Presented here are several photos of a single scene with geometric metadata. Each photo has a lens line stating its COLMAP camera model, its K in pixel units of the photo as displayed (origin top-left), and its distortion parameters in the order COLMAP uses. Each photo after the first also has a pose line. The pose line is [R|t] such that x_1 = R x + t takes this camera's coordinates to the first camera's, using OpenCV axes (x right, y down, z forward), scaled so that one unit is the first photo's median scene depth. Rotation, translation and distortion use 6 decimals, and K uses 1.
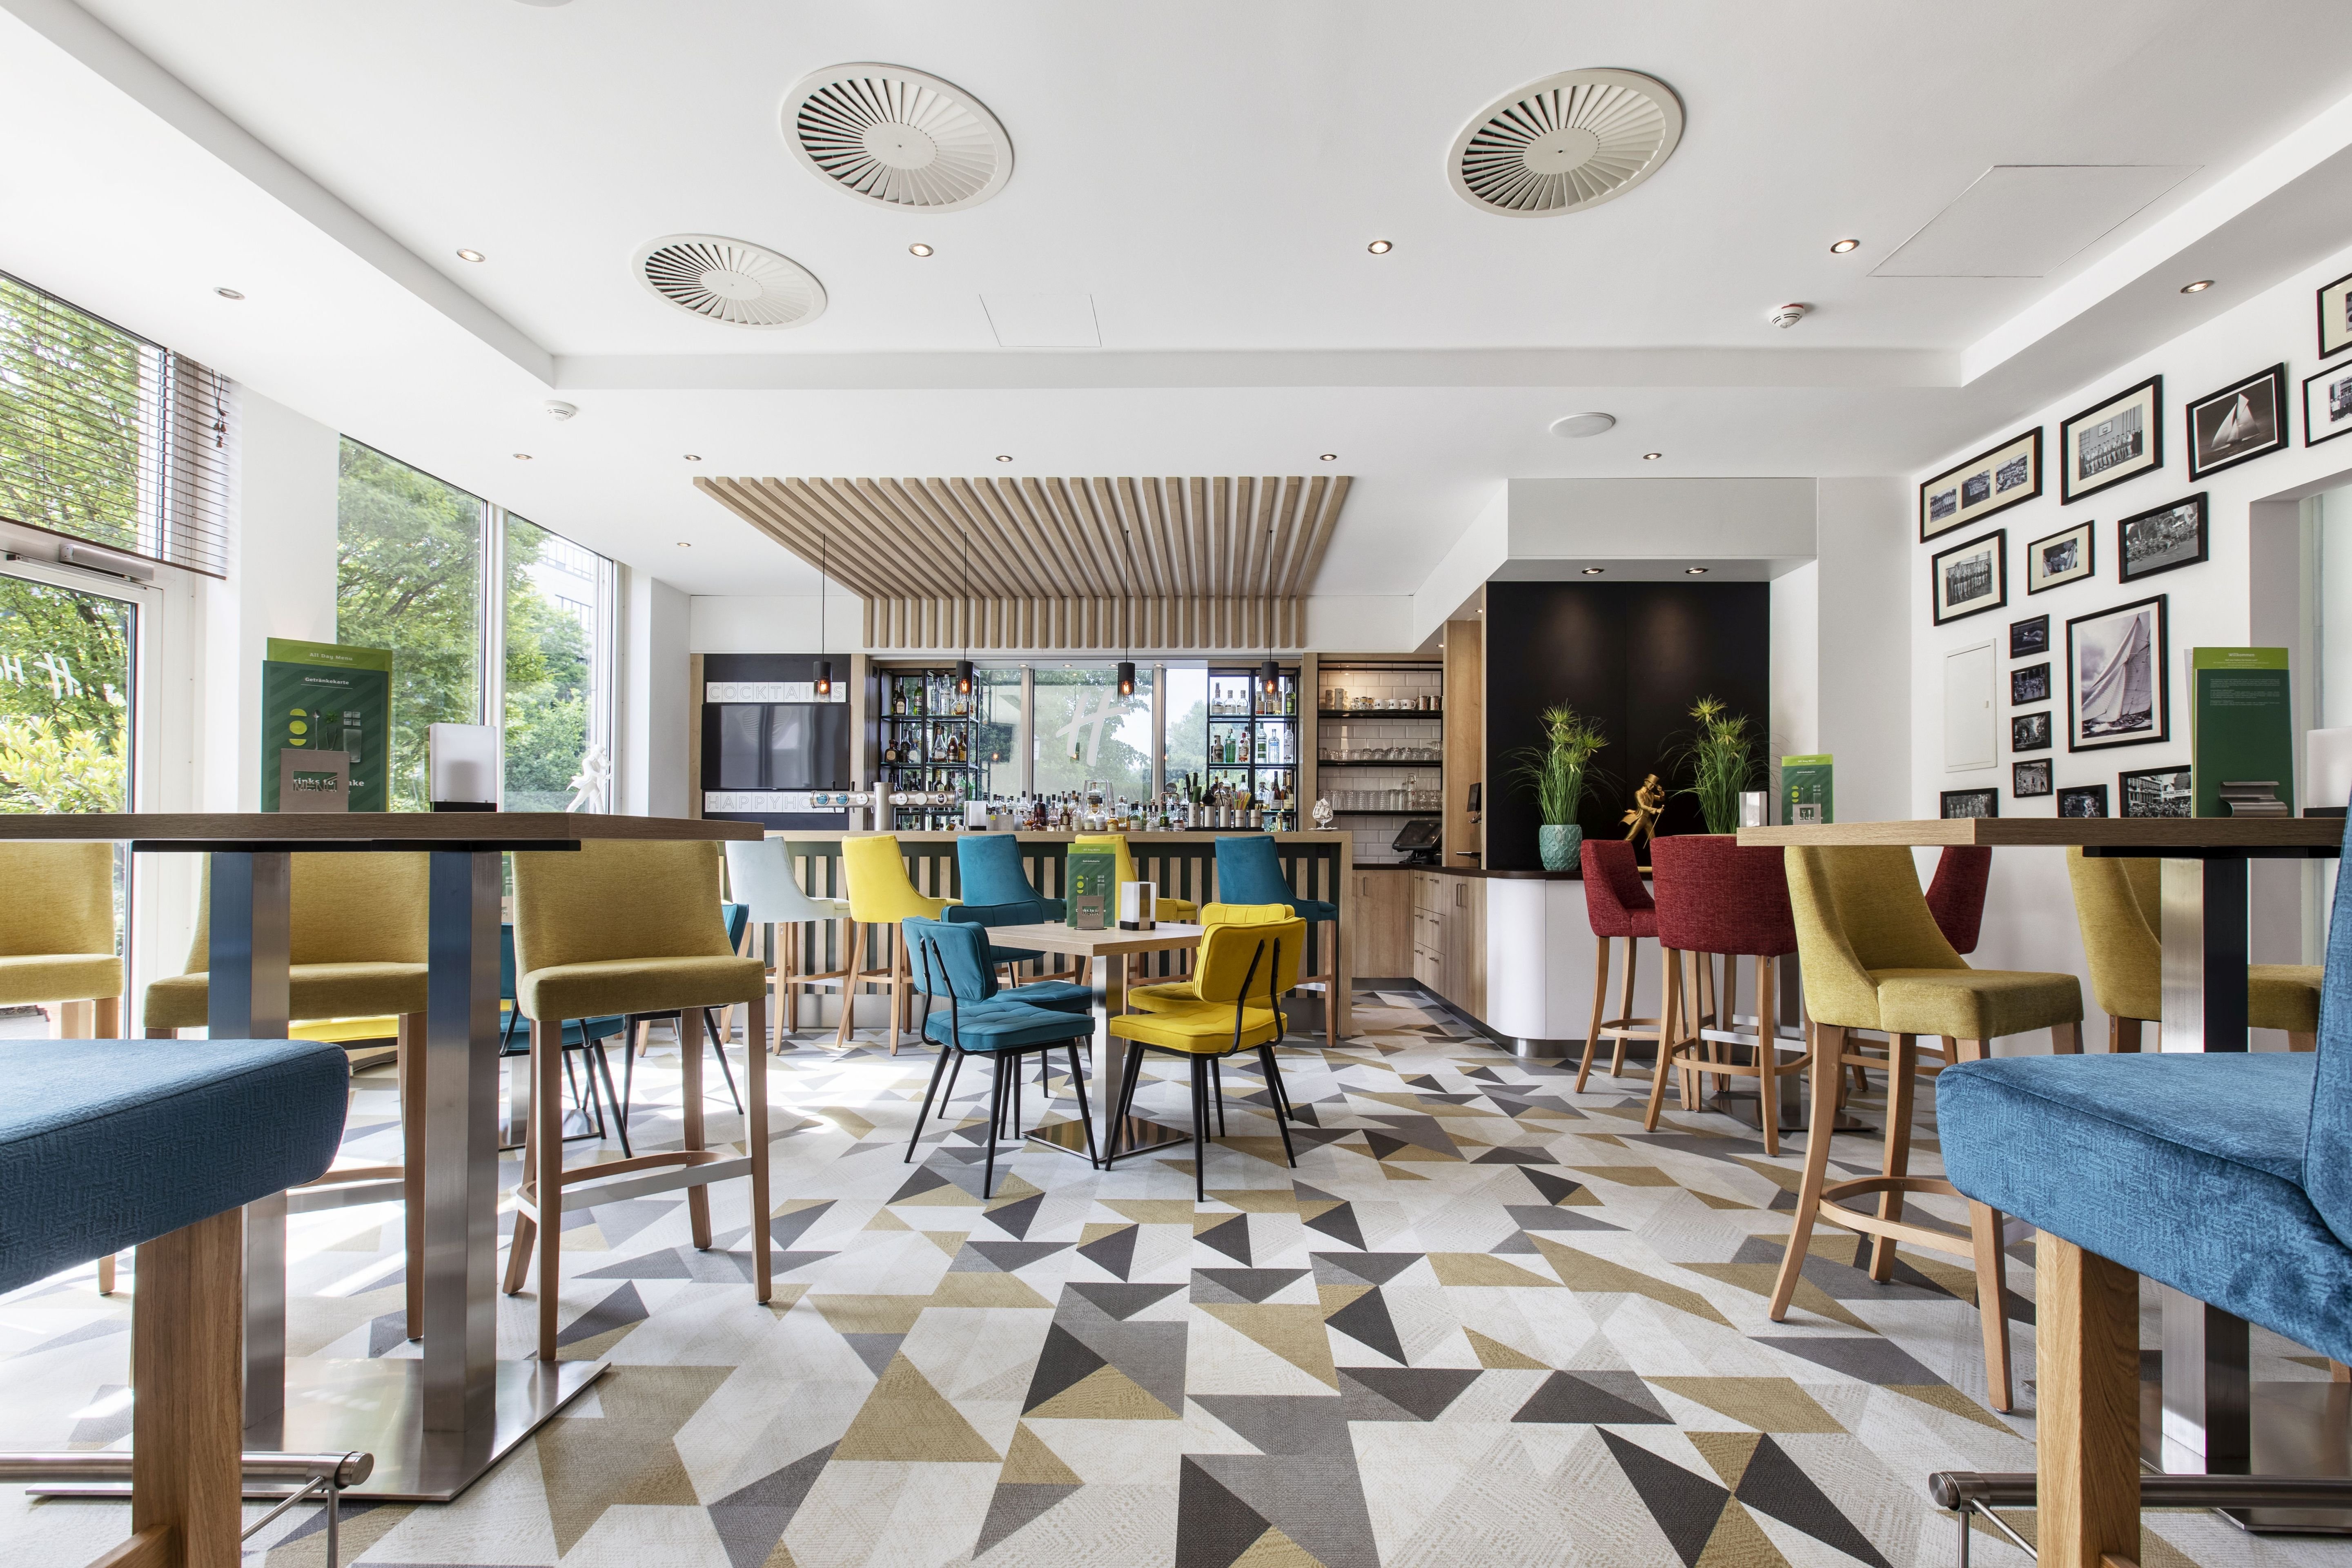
lens RADIAL K [[1030.9, 0, 1174.9], [0, 1030.9, 837.1], [0, 0, 1]] dist [0.000773, 0.000007]
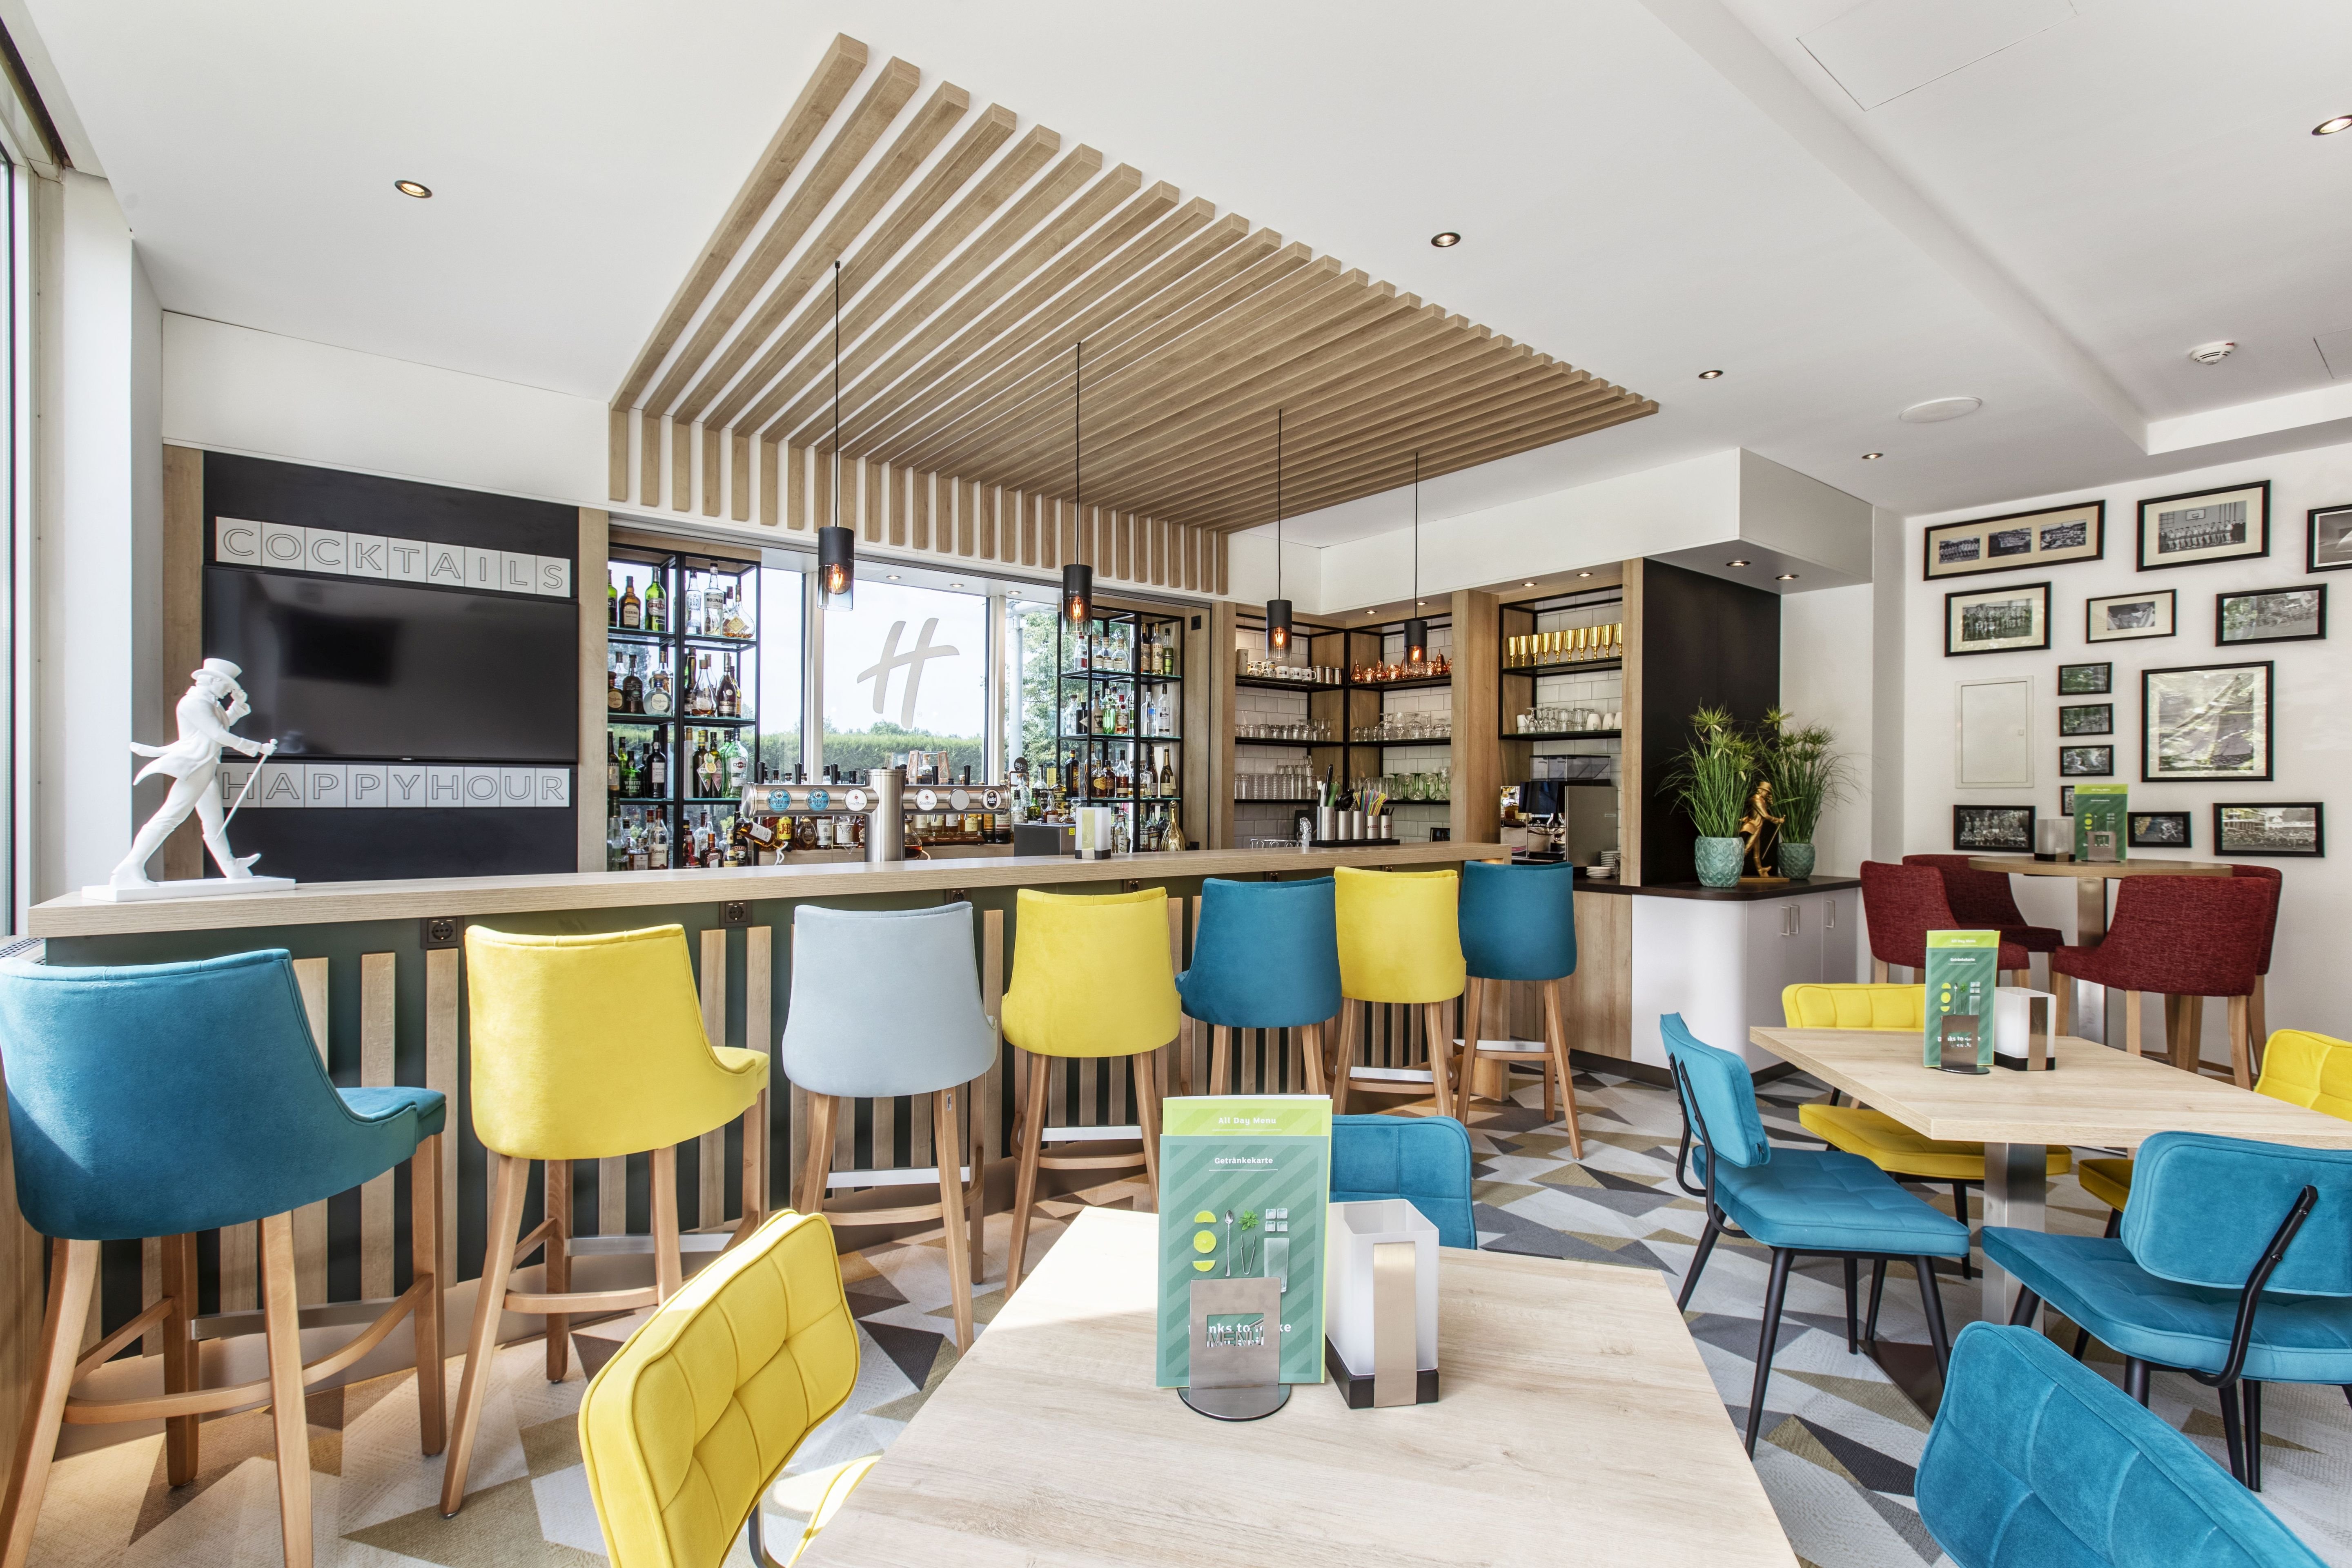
lens RADIAL K [[1049.6, 0, 1101.3], [0, 1049.6, 791.6], [0, 0, 1]] dist [-0.001753, -0.000039]
pose [[0.794792, 0.001222, 0.606880, -0.745378], [-0.007942, 0.999933, 0.008388, -0.066141], [-0.606829, -0.011487, 0.794749, 0.708712]]
